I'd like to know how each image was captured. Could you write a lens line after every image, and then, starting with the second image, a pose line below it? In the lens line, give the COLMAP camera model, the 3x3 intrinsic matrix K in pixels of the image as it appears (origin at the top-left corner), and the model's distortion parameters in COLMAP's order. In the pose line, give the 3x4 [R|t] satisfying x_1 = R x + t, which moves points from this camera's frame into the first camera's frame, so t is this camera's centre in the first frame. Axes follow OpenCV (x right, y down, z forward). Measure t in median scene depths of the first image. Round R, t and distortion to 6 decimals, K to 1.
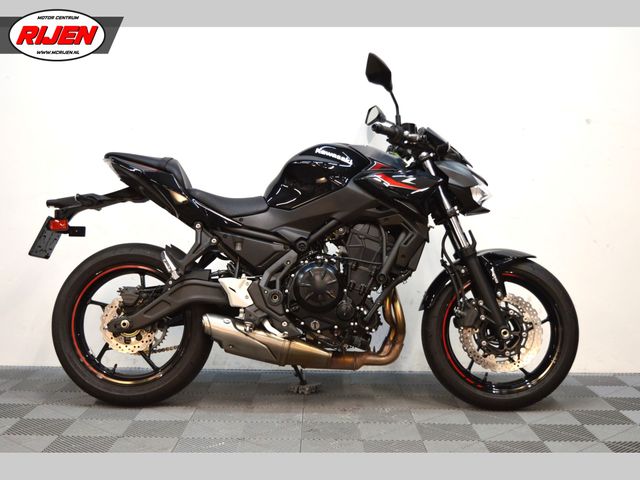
lens RADIAL K [[828.6, 0, 320.0], [0, 828.6, 240.0], [0, 0, 1]] dist [-0.121675, -0.008069]
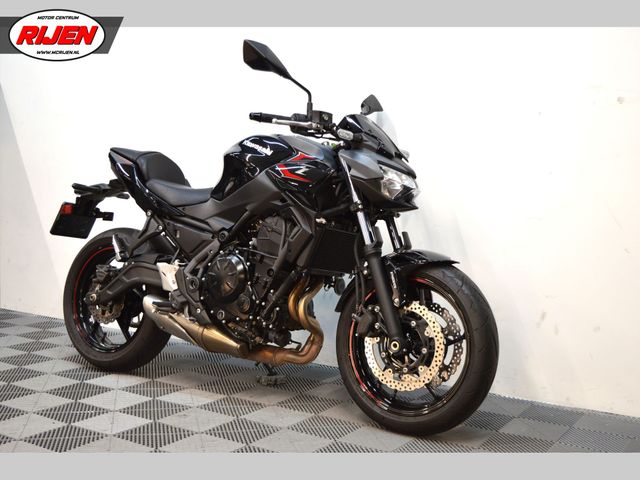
lens RADIAL K [[772.4, 0, 320.0], [0, 772.4, 240.0], [0, 0, 1]] dist [-0.079627, -0.009857]
pose [[0.846253, 0.047770, -0.530636, 0.581762], [-0.046541, 0.998793, 0.015692, -0.008602], [0.530745, 0.011417, 0.847454, 0.259090]]
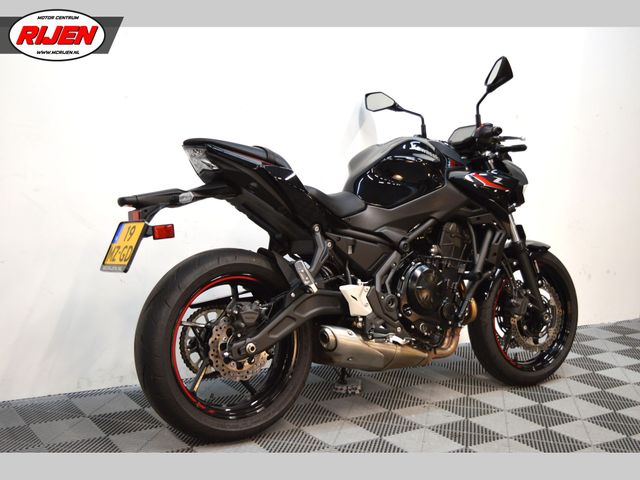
lens RADIAL K [[828.6, 0, 320.0], [0, 828.6, 240.0], [0, 0, 1]] dist [-0.121675, -0.008069]
pose [[0.825840, -0.035505, 0.562786, -0.643694], [-0.011432, 0.996757, 0.079659, -0.075871], [-0.563789, -0.072219, 0.822756, 0.264255]]
